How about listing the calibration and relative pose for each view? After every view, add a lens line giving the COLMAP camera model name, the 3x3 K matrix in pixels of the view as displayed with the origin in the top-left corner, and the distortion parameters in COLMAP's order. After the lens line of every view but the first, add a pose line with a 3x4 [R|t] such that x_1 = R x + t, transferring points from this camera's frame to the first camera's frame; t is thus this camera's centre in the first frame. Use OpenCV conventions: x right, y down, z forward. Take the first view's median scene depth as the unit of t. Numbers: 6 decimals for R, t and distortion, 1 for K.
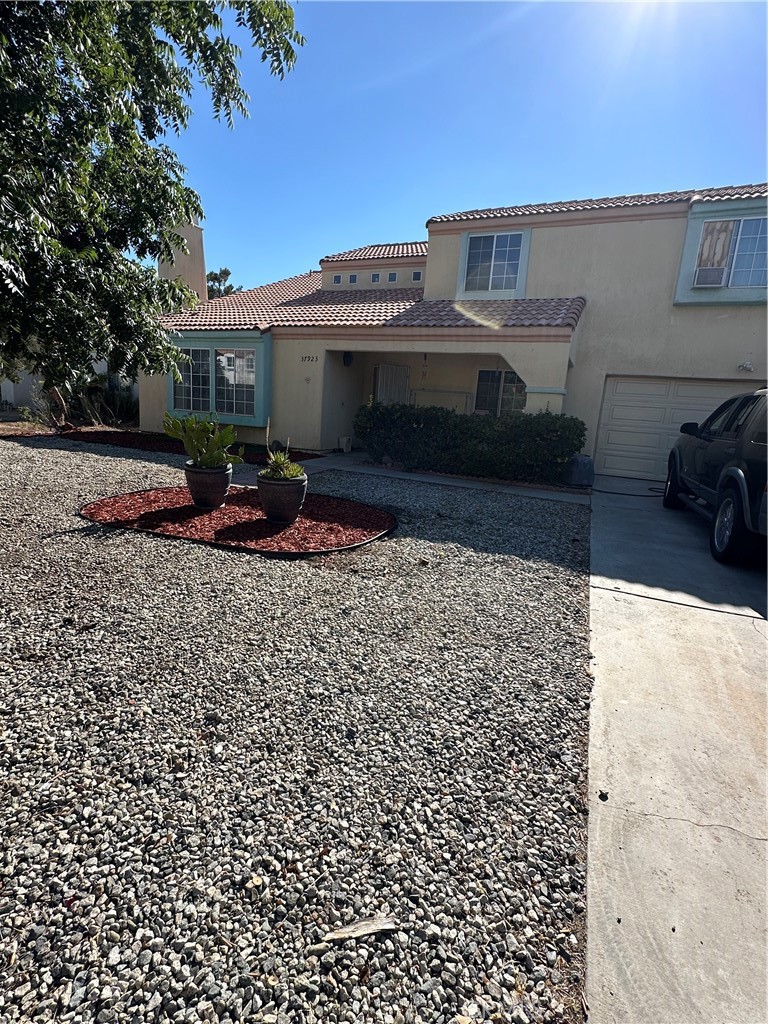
lens RADIAL K [[491.7, 0, 385.0], [0, 491.7, 510.9], [0, 0, 1]] dist [0.001396, 0.000279]
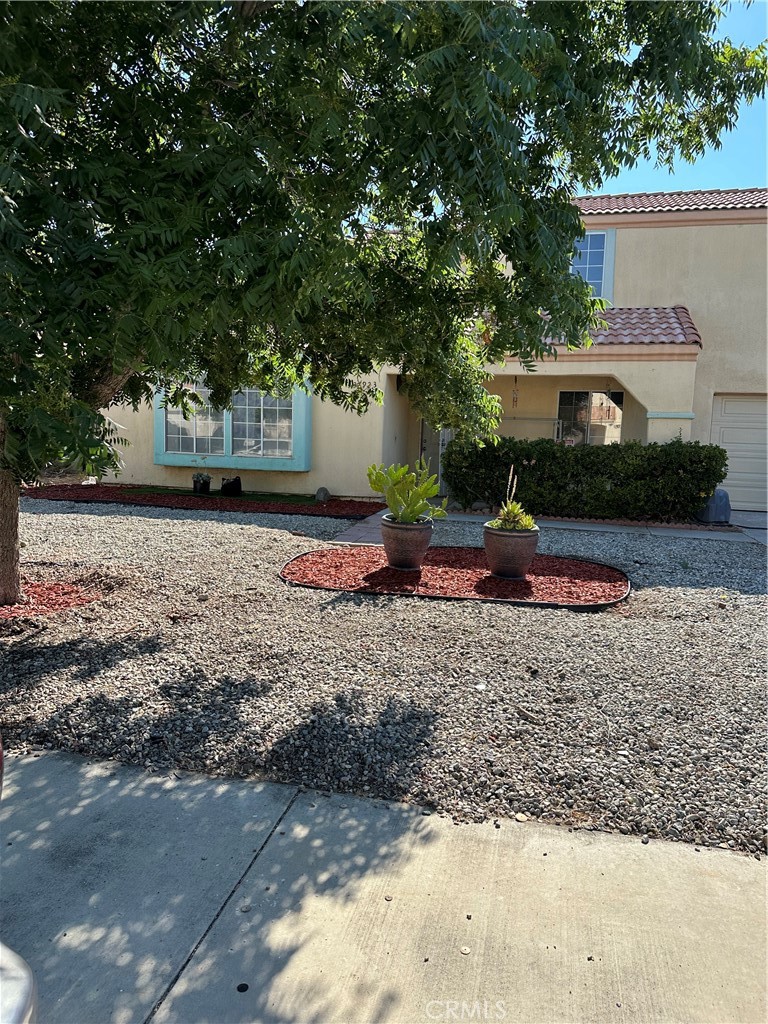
lens RADIAL K [[707.0, 0, 382.2], [0, 707.0, 514.2], [0, 0, 1]] dist [0.037849, -0.065970]
pose [[0.988268, -0.053813, 0.142933, -0.379845], [0.066376, 0.994199, -0.084632, -0.000339], [-0.137549, 0.093127, 0.986107, -0.151679]]
